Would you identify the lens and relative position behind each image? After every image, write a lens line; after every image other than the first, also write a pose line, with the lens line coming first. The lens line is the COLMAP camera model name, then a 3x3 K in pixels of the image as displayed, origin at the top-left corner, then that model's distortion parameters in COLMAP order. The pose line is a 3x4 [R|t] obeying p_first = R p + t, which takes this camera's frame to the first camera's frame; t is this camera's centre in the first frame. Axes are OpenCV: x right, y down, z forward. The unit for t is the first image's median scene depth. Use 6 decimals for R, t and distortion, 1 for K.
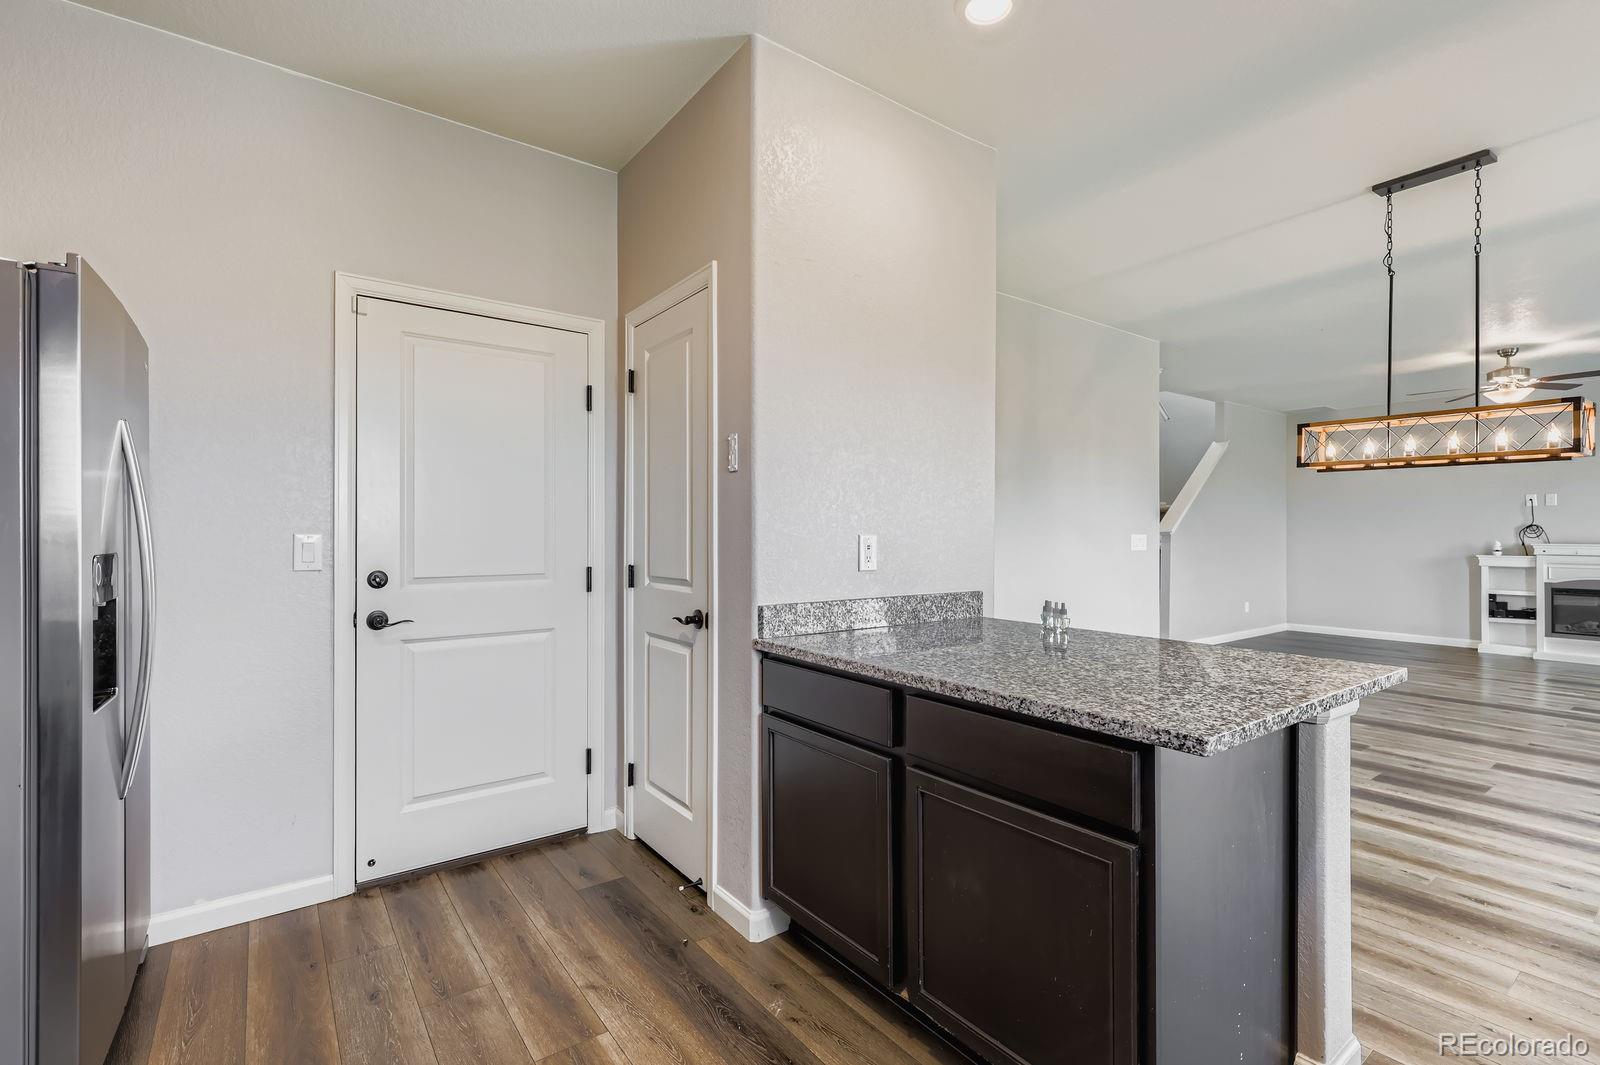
lens RADIAL K [[735.2, 0, 811.1], [0, 735.2, 529.0], [0, 0, 1]] dist [0.010210, -0.004258]
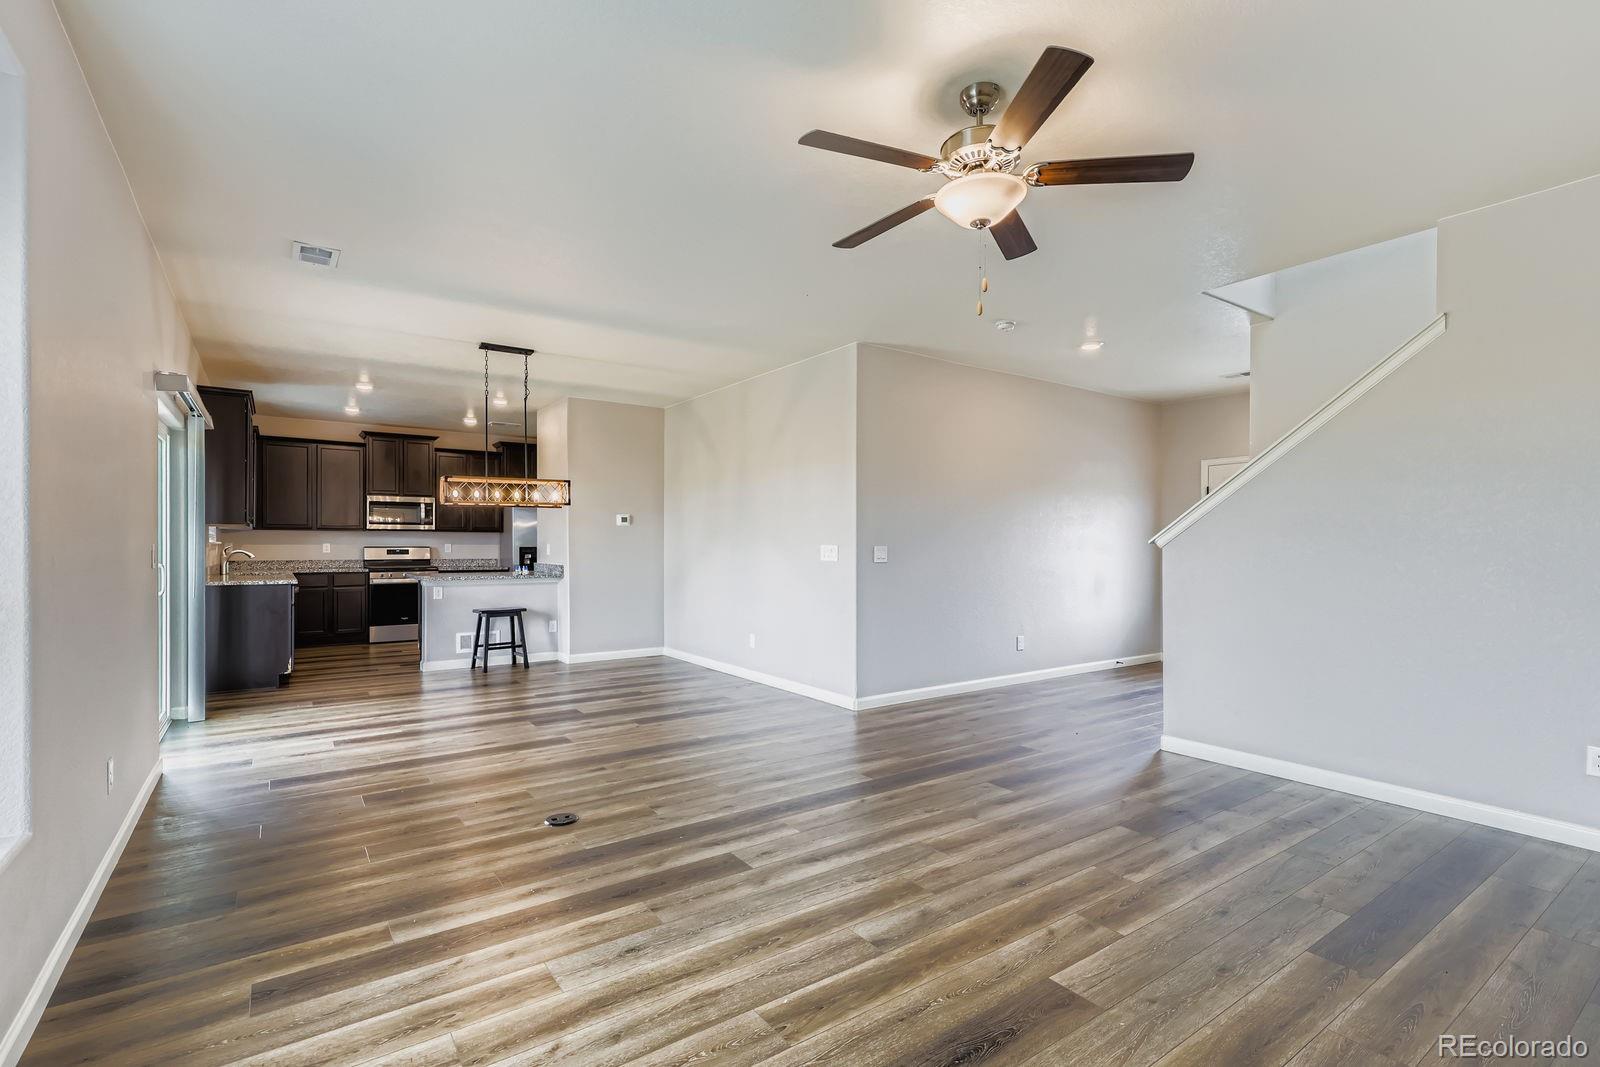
lens RADIAL K [[735.2, 0, 800.2], [0, 735.2, 539.4], [0, 0, 1]] dist [0.010210, -0.004258]
pose [[-0.030683, -0.006677, -0.999507, 1.158294], [0.002809, 0.999973, -0.006767, 0.004675], [0.999525, -0.003015, -0.030663, 0.778853]]
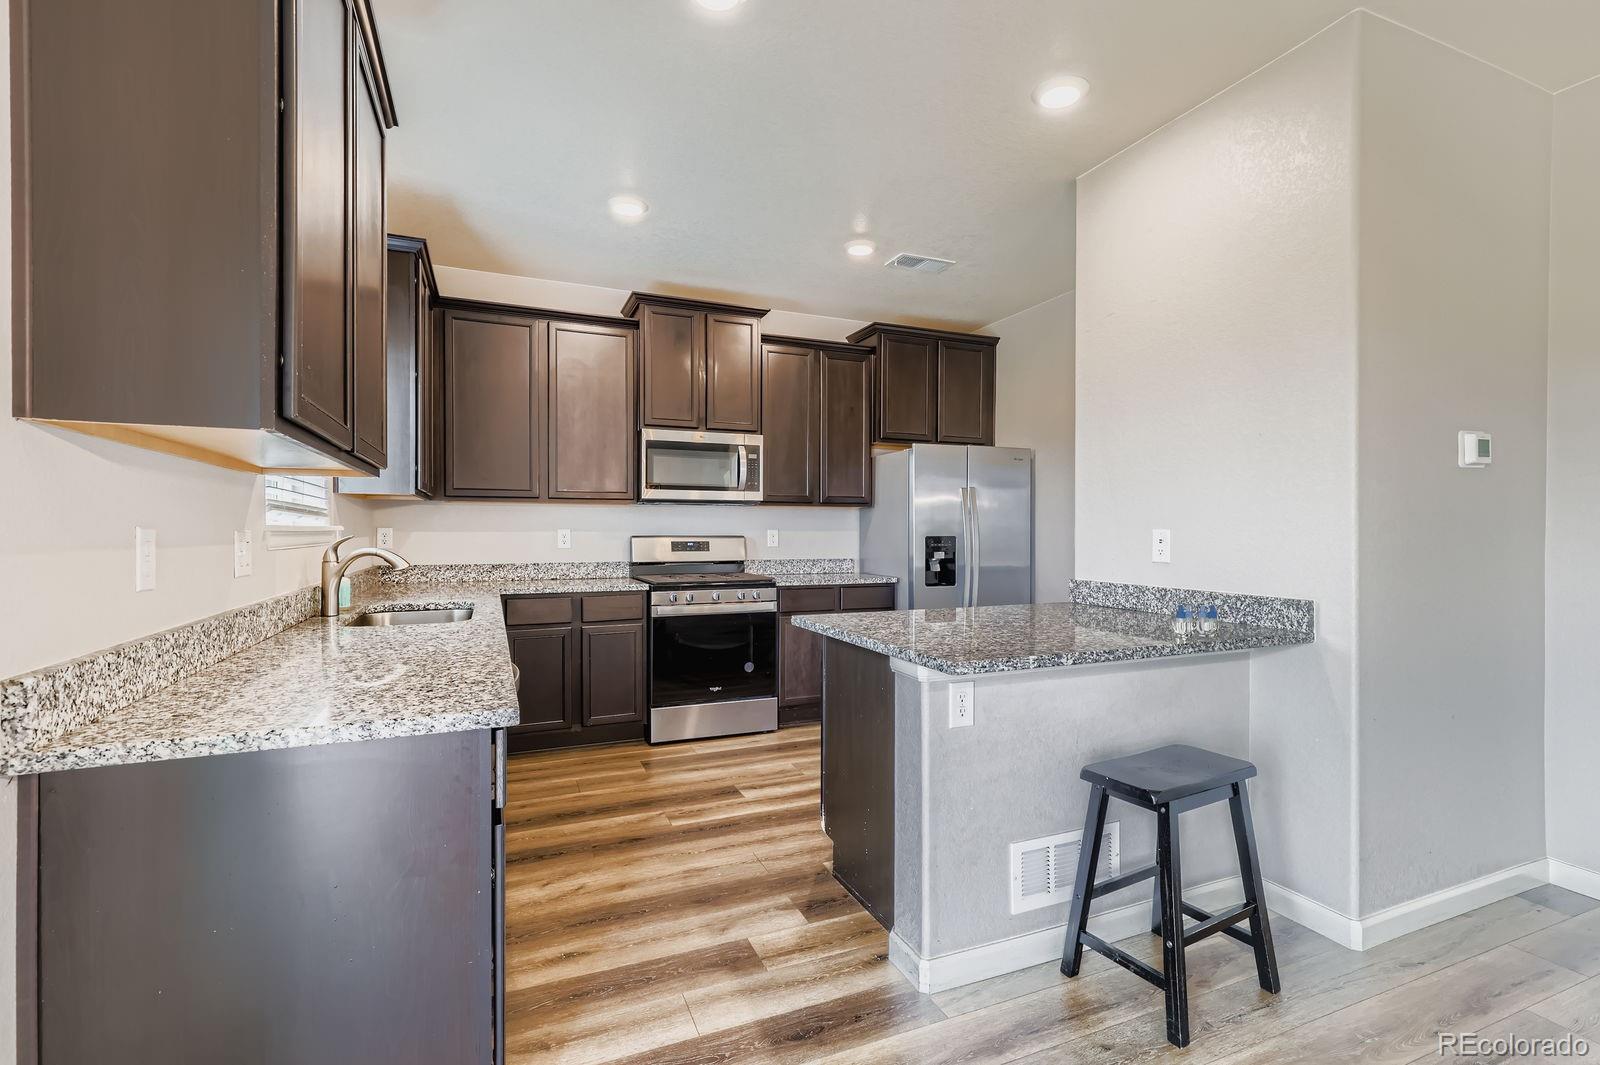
lens RADIAL K [[735.2, 0, 811.0], [0, 735.2, 534.7], [0, 0, 1]] dist [0.010210, -0.004258]
pose [[-0.241375, 0.005976, -0.970414, 0.455993], [0.003264, 0.999980, 0.005347, 0.002652], [0.970426, -0.001877, -0.241390, 0.268854]]
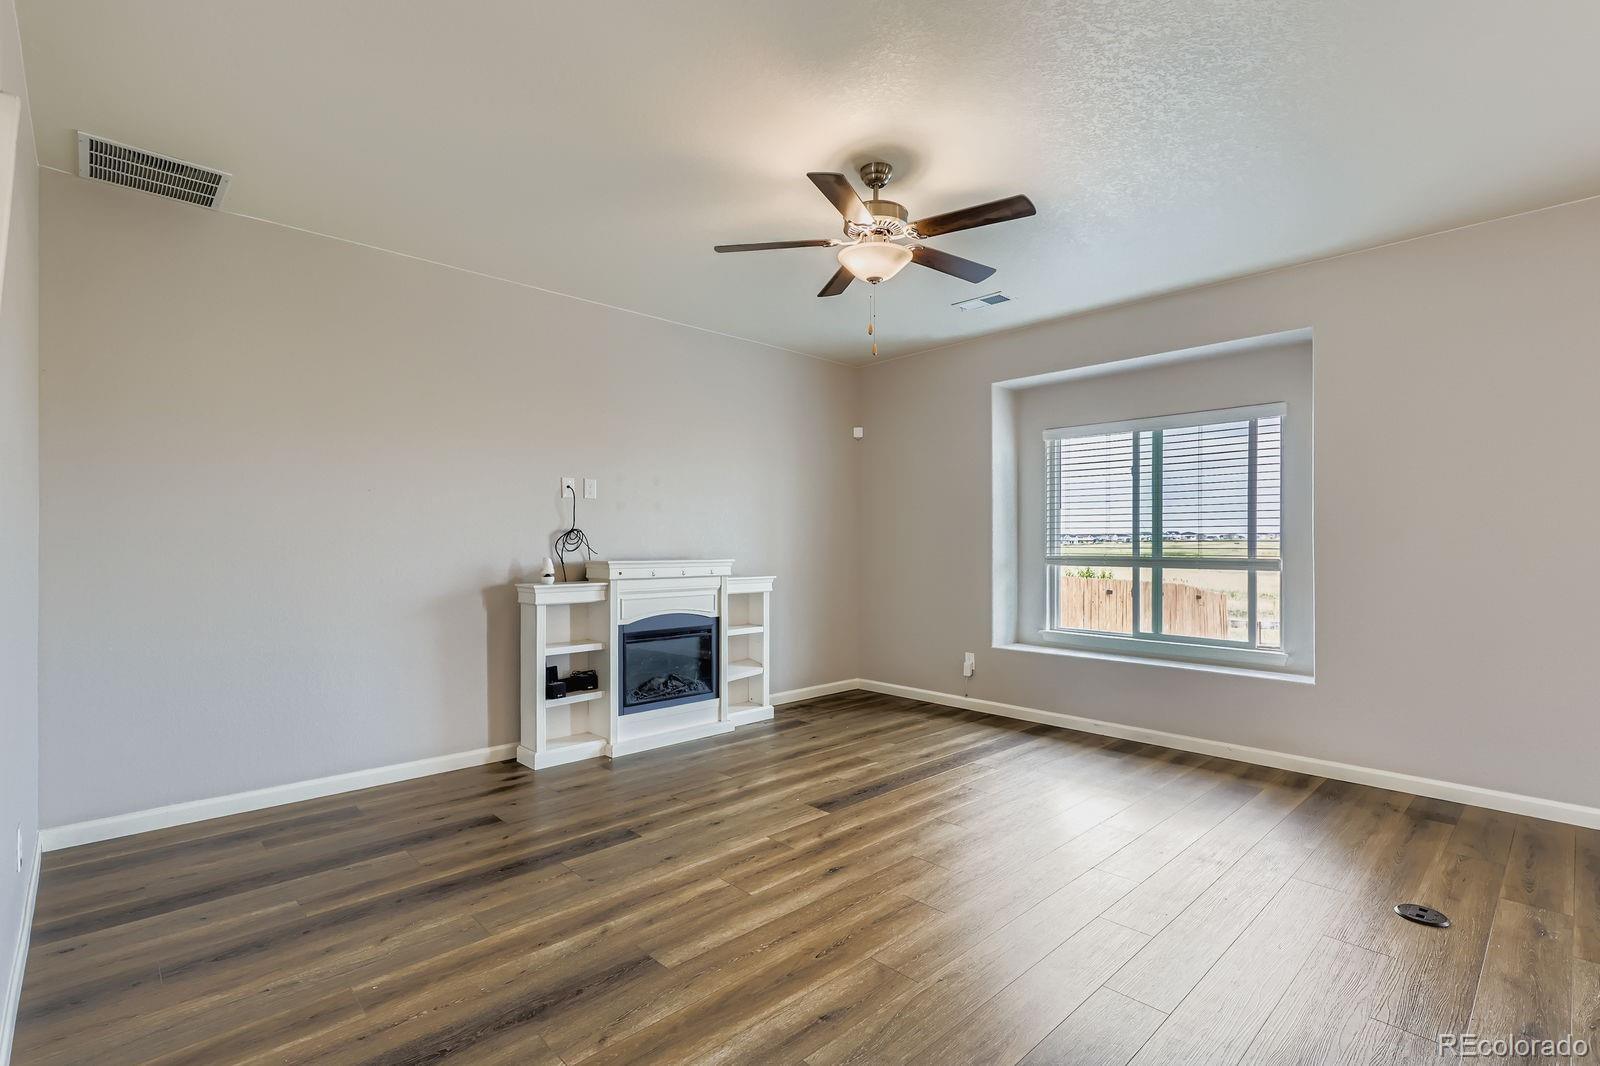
lens RADIAL K [[735.2, 0, 802.7], [0, 735.2, 544.3], [0, 0, 1]] dist [0.010210, -0.004258]
pose [[-0.116137, -0.000259, 0.993233, 0.390314], [-0.007201, 0.999974, -0.000582, 0.005823], [-0.993207, -0.007220, -0.116136, 0.942899]]
